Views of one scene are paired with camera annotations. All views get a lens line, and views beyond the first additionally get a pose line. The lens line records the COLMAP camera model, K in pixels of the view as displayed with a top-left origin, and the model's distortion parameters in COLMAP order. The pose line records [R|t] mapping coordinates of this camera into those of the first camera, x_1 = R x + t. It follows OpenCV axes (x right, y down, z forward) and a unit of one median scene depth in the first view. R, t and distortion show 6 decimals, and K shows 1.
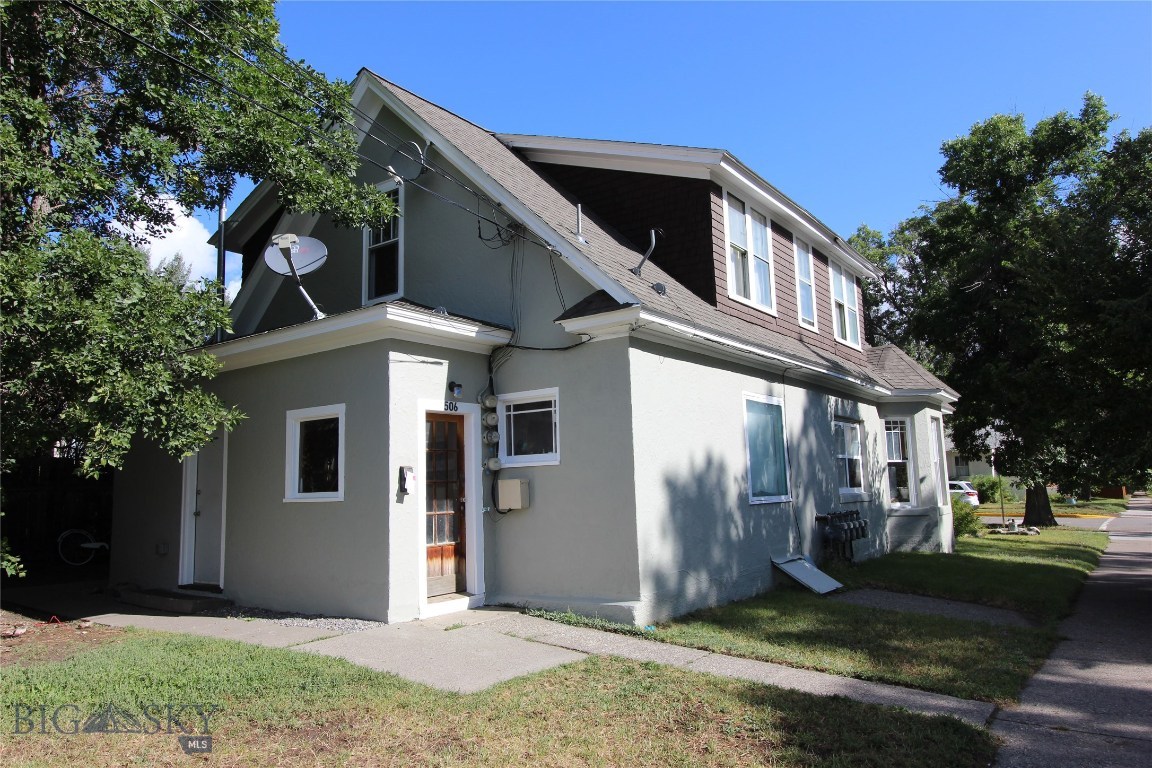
lens RADIAL K [[798.6, 0, 576.0], [0, 798.6, 384.0], [0, 0, 1]] dist [-0.002199, 0.002249]
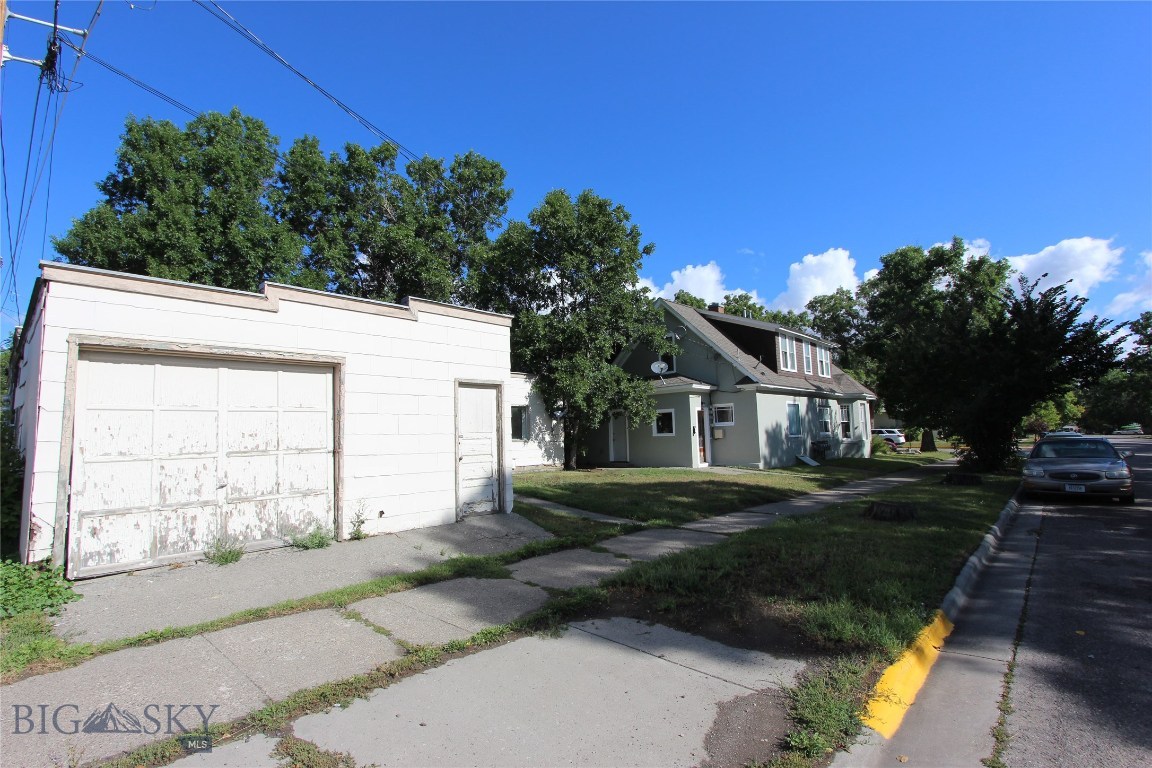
lens RADIAL K [[558.3, 0, 576.0], [0, 558.3, 384.0], [0, 0, 1]] dist [0.019381, -0.000024]
pose [[0.994040, -0.009990, -0.108562, -0.331770], [0.014580, 0.999029, 0.041569, -0.144194], [0.108041, -0.042904, 0.993220, -1.126048]]
